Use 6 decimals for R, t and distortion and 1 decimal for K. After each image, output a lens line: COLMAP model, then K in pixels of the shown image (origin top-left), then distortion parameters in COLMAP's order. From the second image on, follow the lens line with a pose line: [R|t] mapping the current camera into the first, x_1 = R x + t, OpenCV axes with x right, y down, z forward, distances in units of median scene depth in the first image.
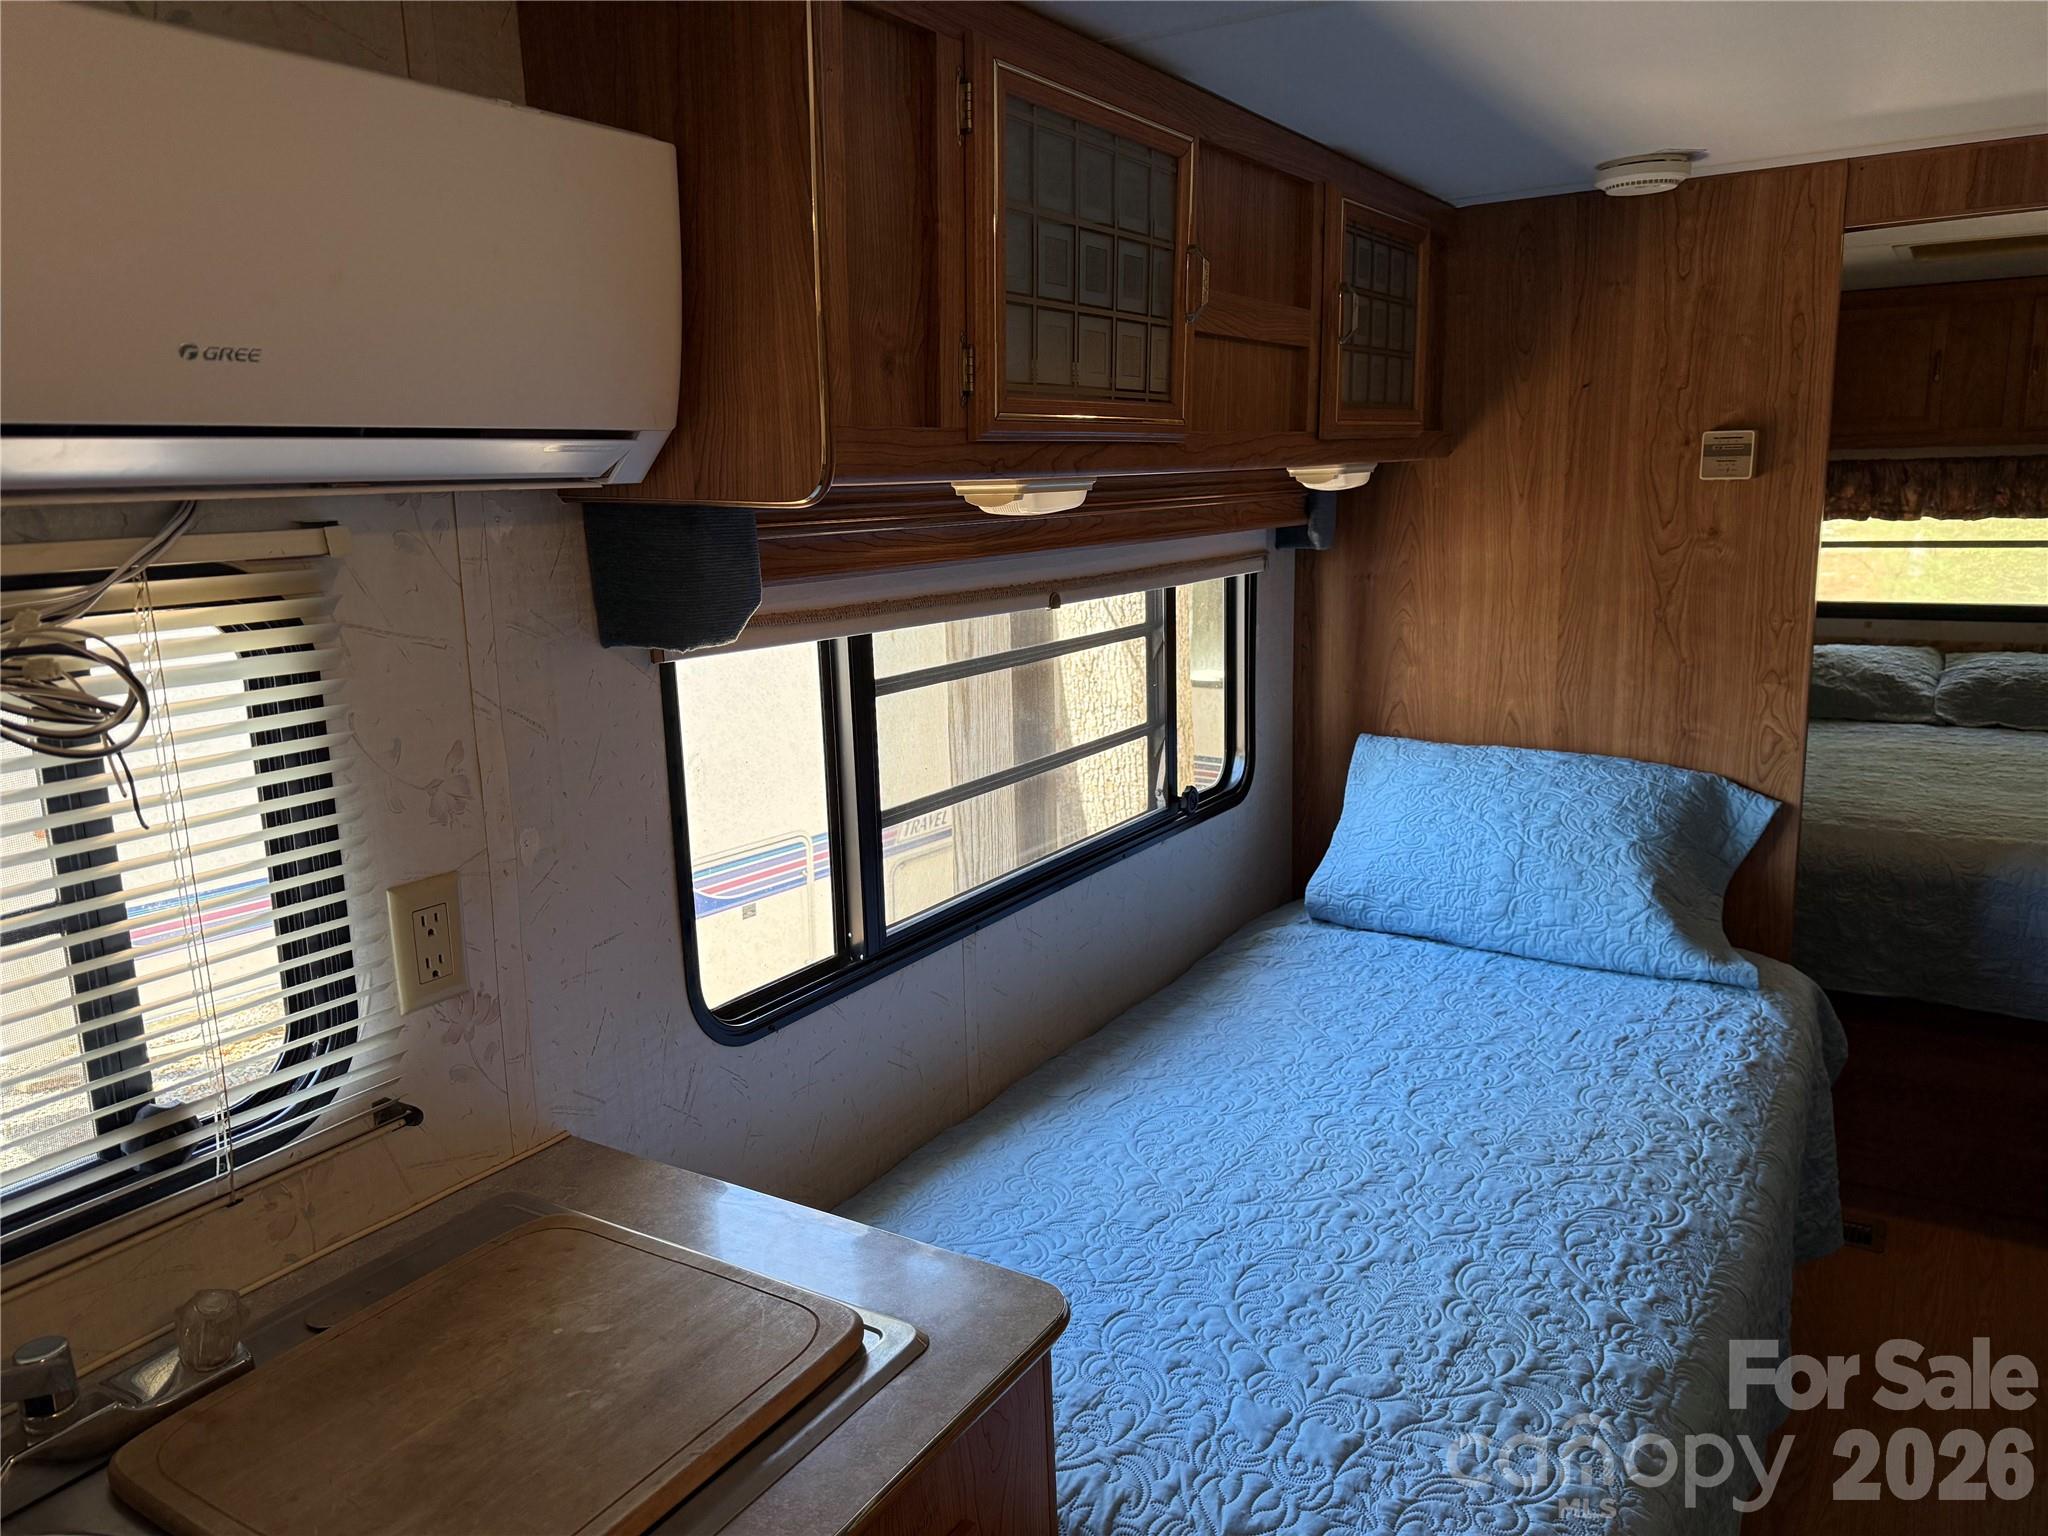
lens RADIAL K [[1422.6, 0, 1020.6], [0, 1422.6, 777.1], [0, 0, 1]] dist [0.072122, -0.096322]
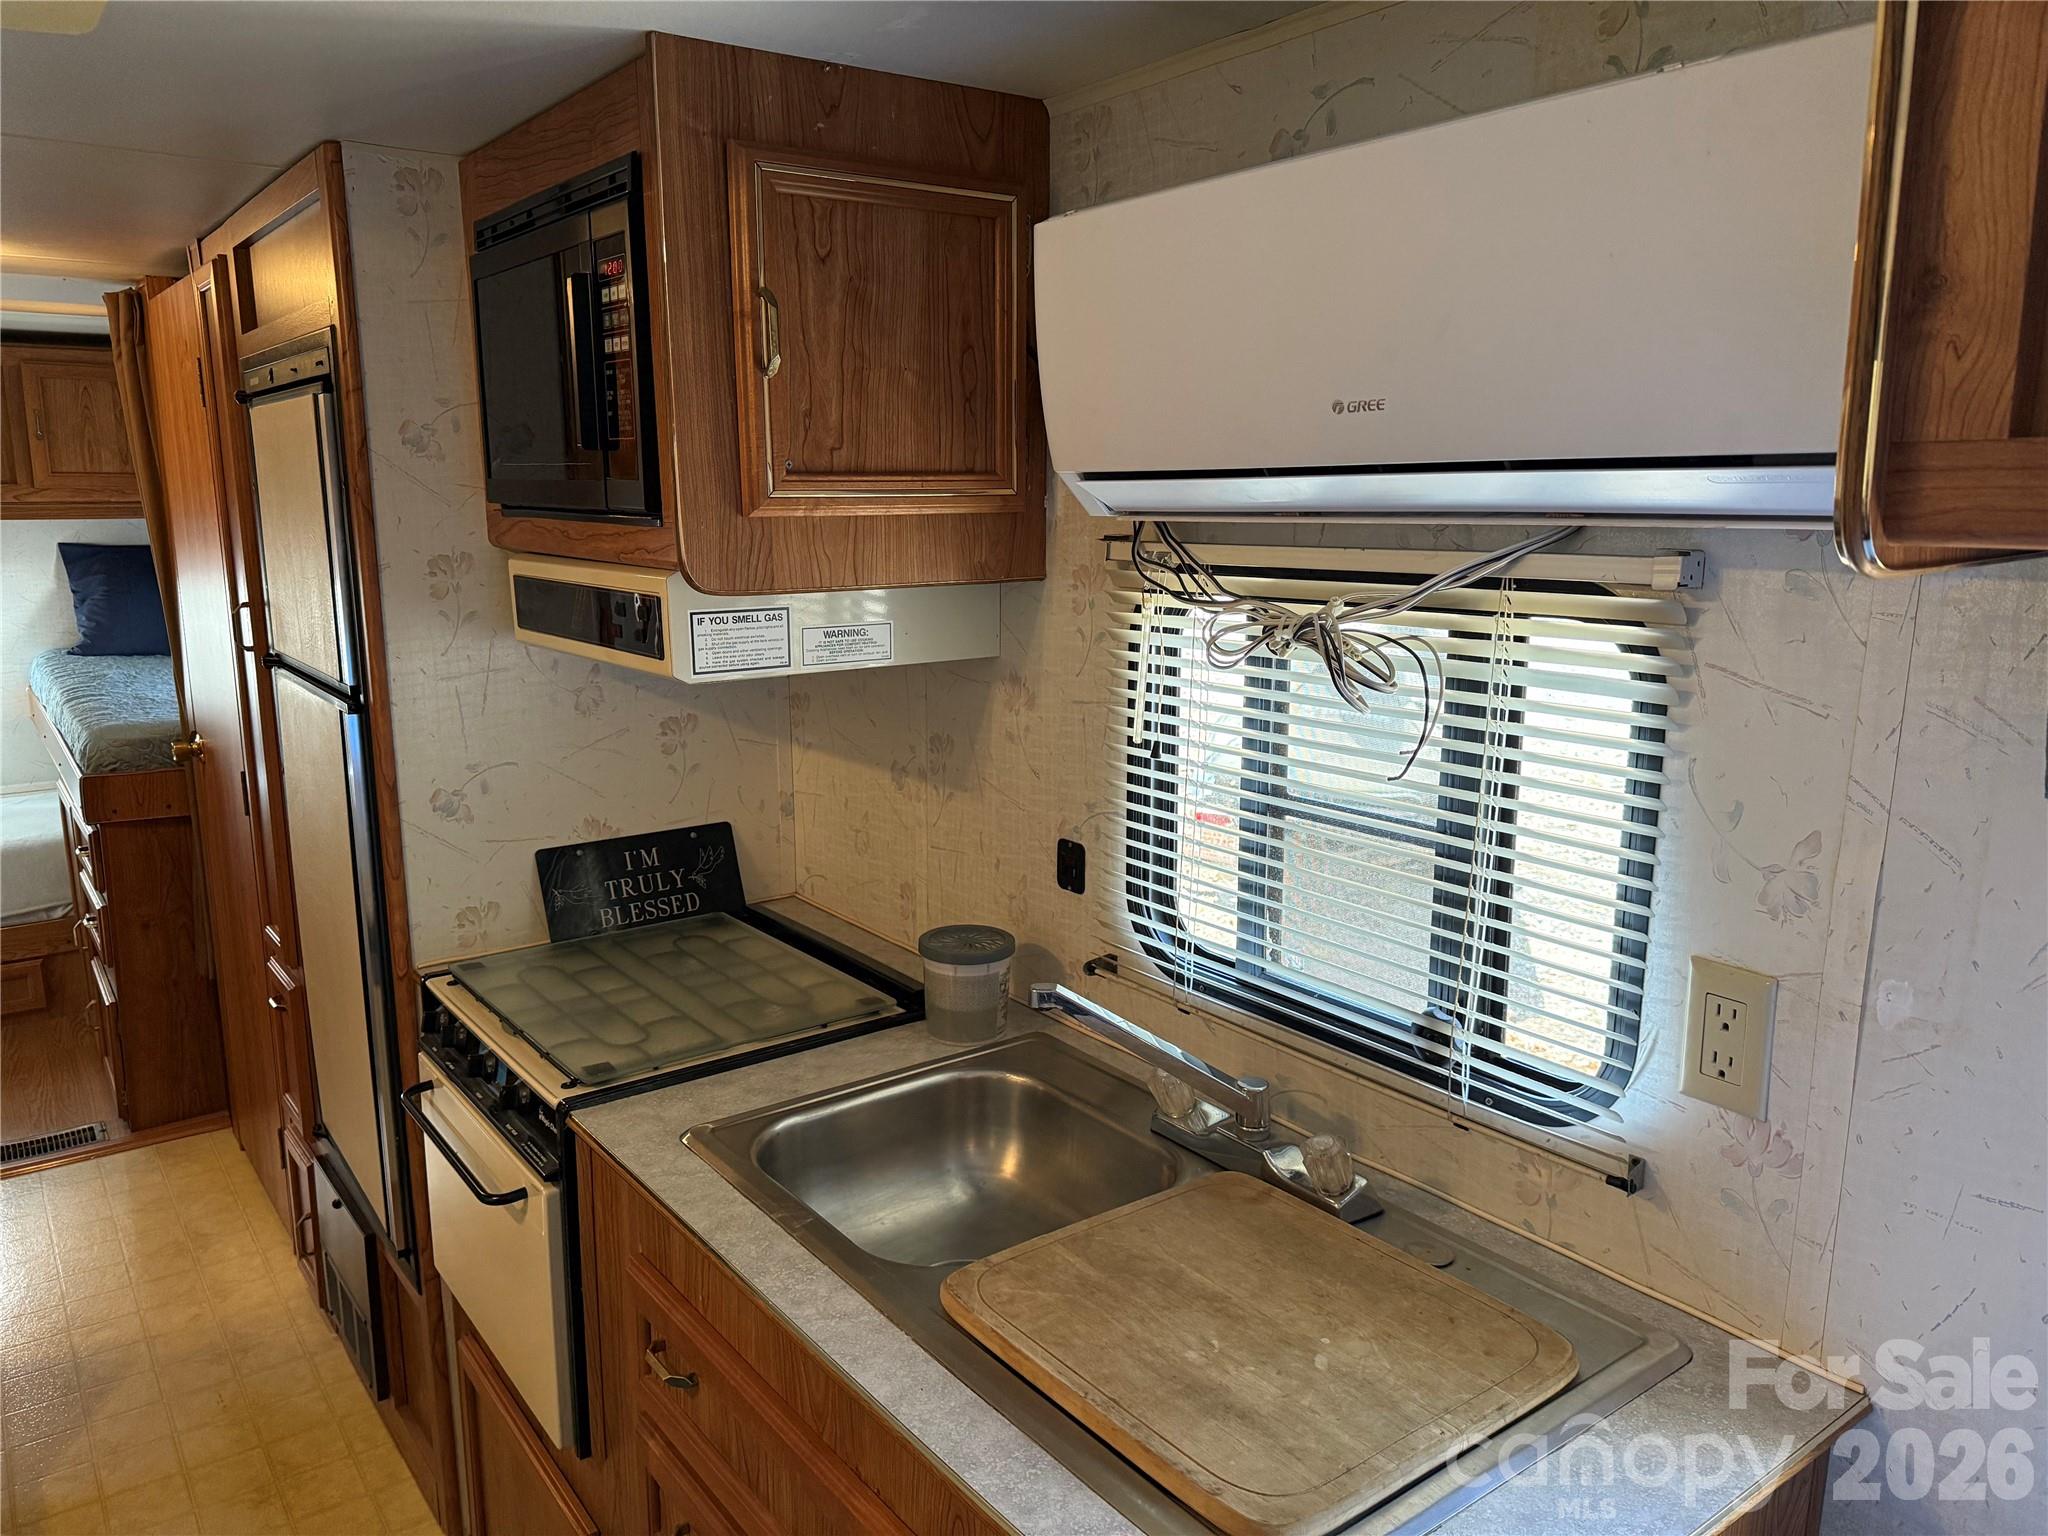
lens RADIAL K [[1422.6, 0, 1020.6], [0, 1422.6, 777.1], [0, 0, 1]] dist [0.072122, -0.096322]
pose [[-0.337191, 0.206288, -0.918557, 0.534490], [-0.191547, 0.940256, 0.281476, -0.209950], [0.921744, 0.270858, -0.277532, 0.853190]]
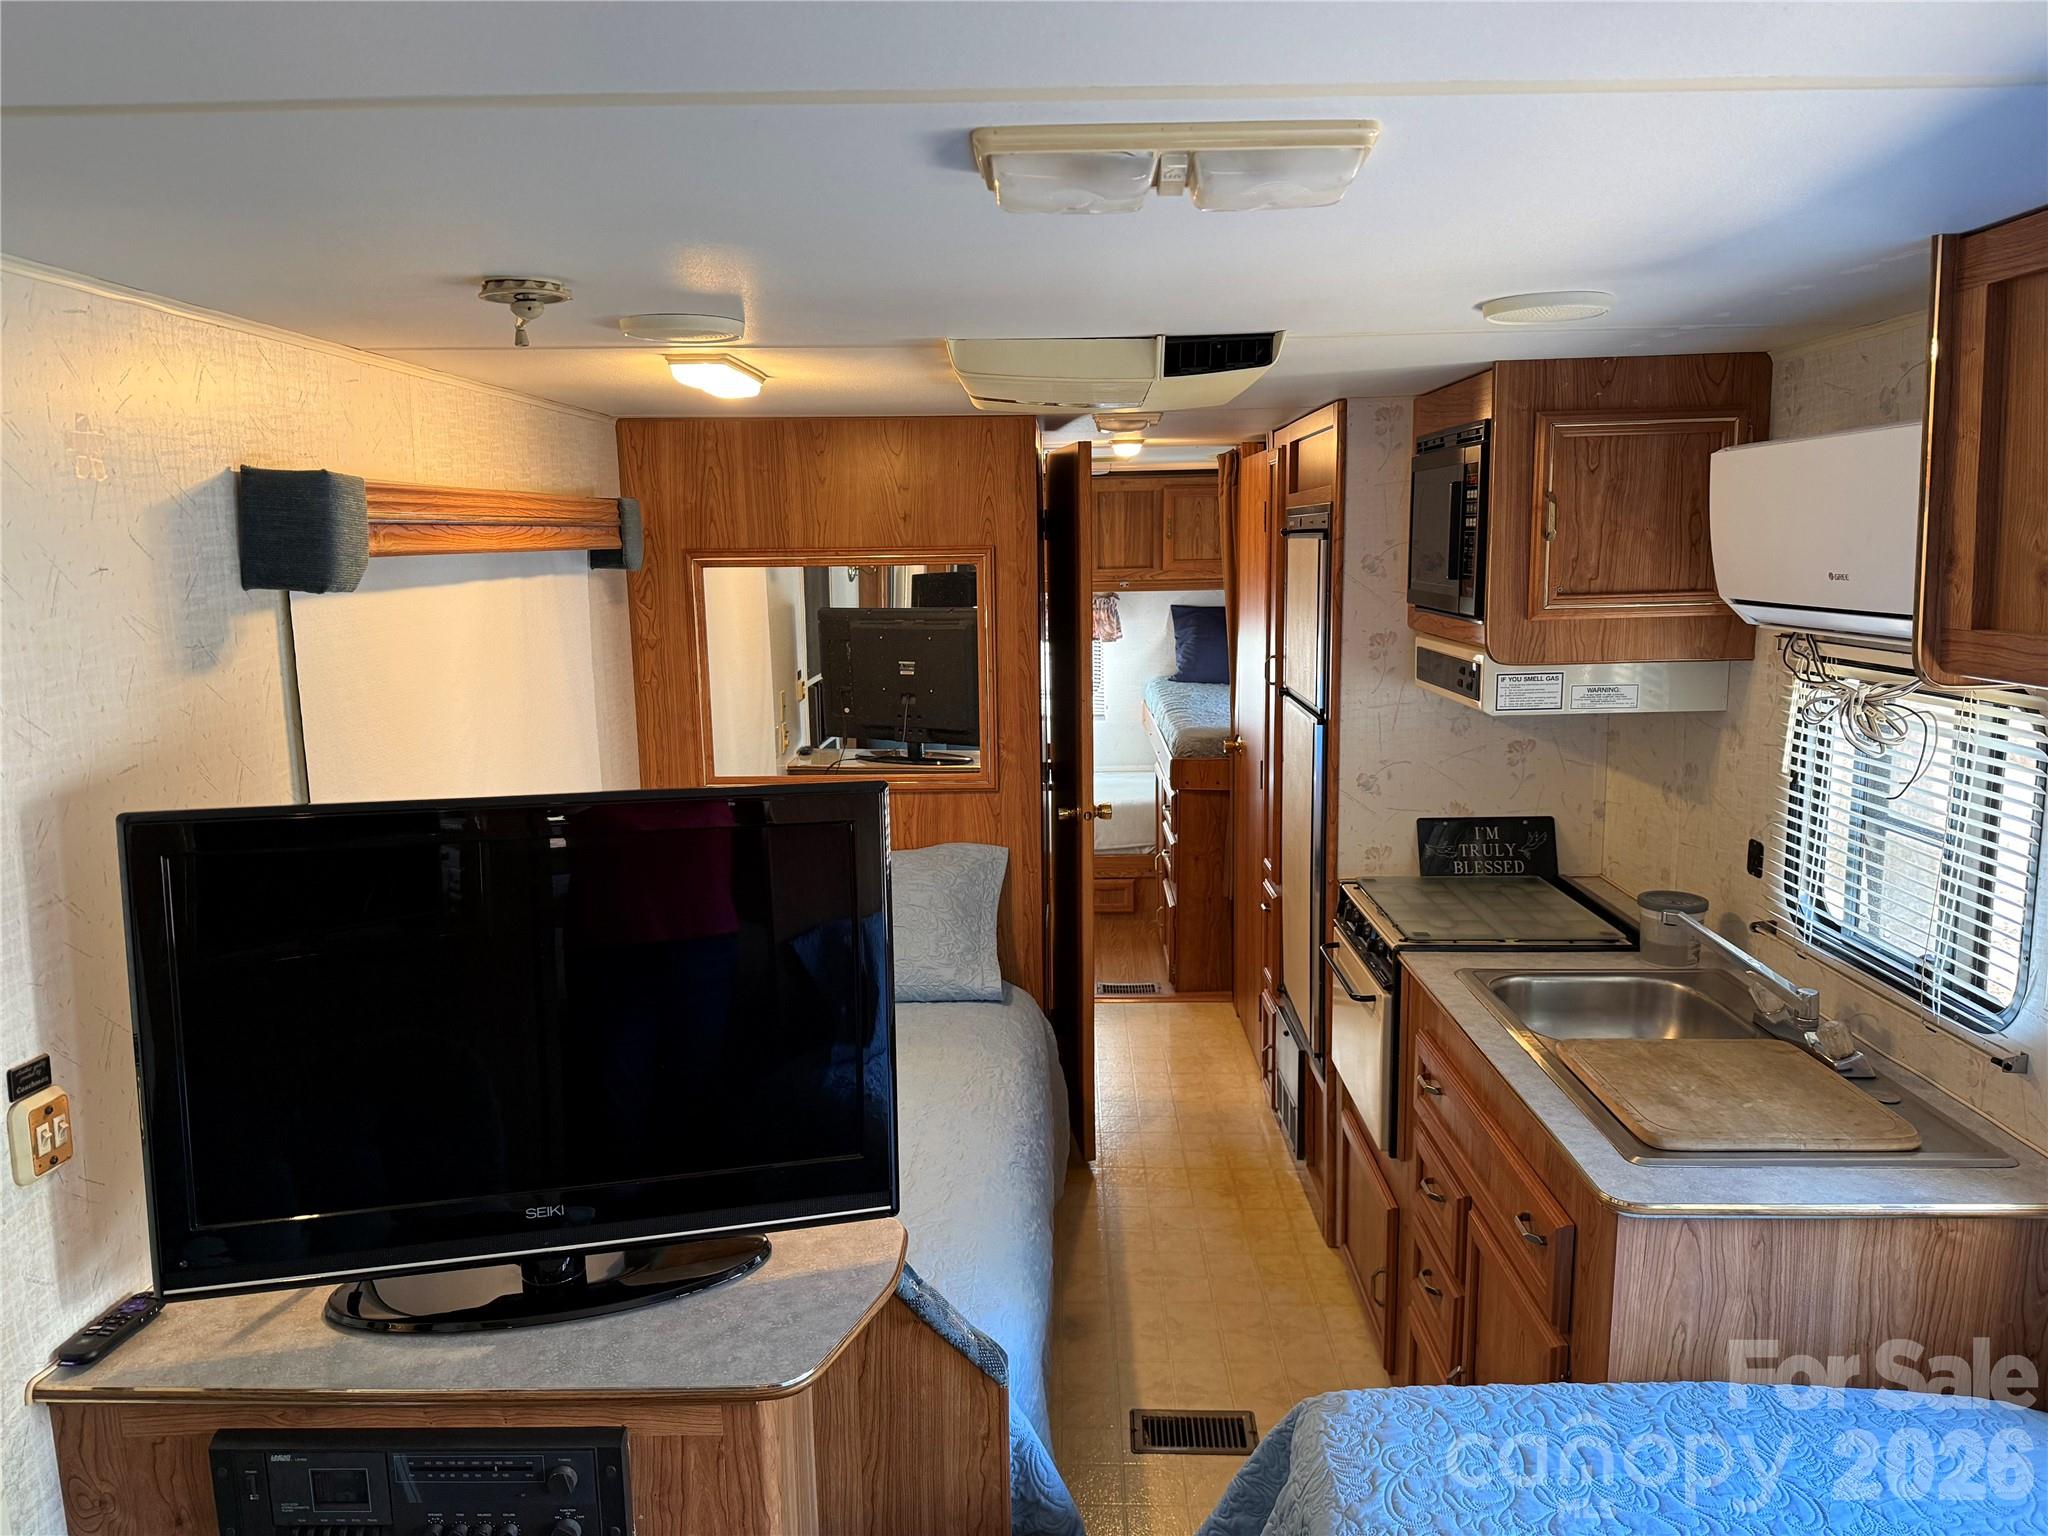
lens RADIAL K [[1422.6, 0, 1020.6], [0, 1422.6, 777.1], [0, 0, 1]] dist [0.072122, -0.096322]
pose [[-0.851349, 0.123621, -0.509827, 1.208333], [-0.072393, 0.934856, 0.347567, -0.503800], [0.519581, 0.332808, -0.786939, 1.608913]]
